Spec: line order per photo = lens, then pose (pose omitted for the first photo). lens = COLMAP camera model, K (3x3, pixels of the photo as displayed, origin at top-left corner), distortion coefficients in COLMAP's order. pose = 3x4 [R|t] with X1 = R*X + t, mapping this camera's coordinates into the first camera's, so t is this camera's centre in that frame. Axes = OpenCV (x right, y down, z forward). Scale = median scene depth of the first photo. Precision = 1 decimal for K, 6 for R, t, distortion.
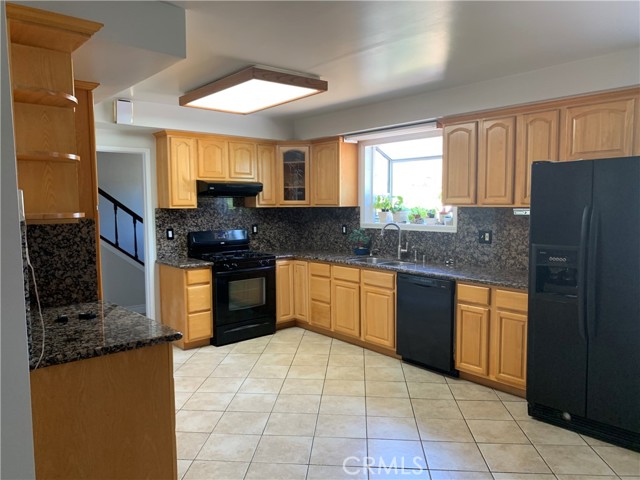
lens RADIAL K [[498.2, 0, 318.5], [0, 498.2, 242.3], [0, 0, 1]] dist [0.042924, -0.005077]
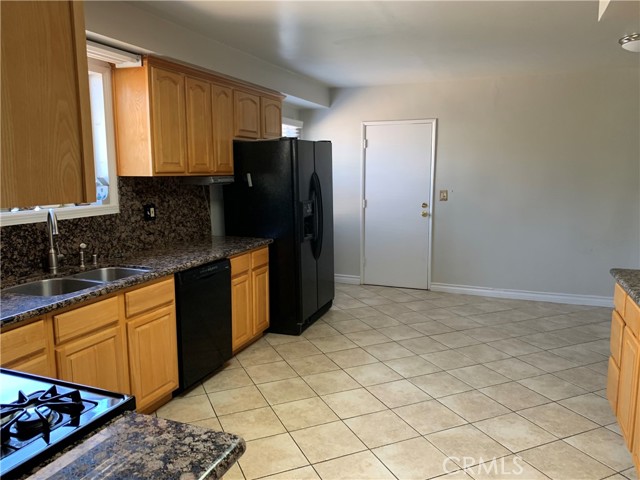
lens RADIAL K [[498.2, 0, 310.5], [0, 498.2, 235.6], [0, 0, 1]] dist [0.042924, -0.005077]
pose [[-0.472162, -0.108693, 0.874785, -0.496987], [0.082478, 0.982569, 0.166603, -0.085292], [-0.877645, 0.150814, -0.454967, 1.090468]]
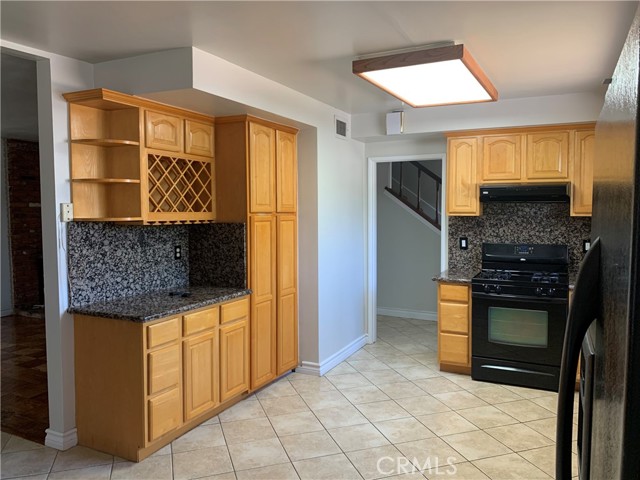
lens RADIAL K [[498.2, 0, 313.4], [0, 498.2, 227.3], [0, 0, 1]] dist [0.042924, -0.005077]
pose [[0.390543, 0.040750, -0.919683, 0.497454], [-0.075112, 0.997099, 0.012284, -0.041392], [0.917516, 0.064282, 0.392471, 0.435786]]
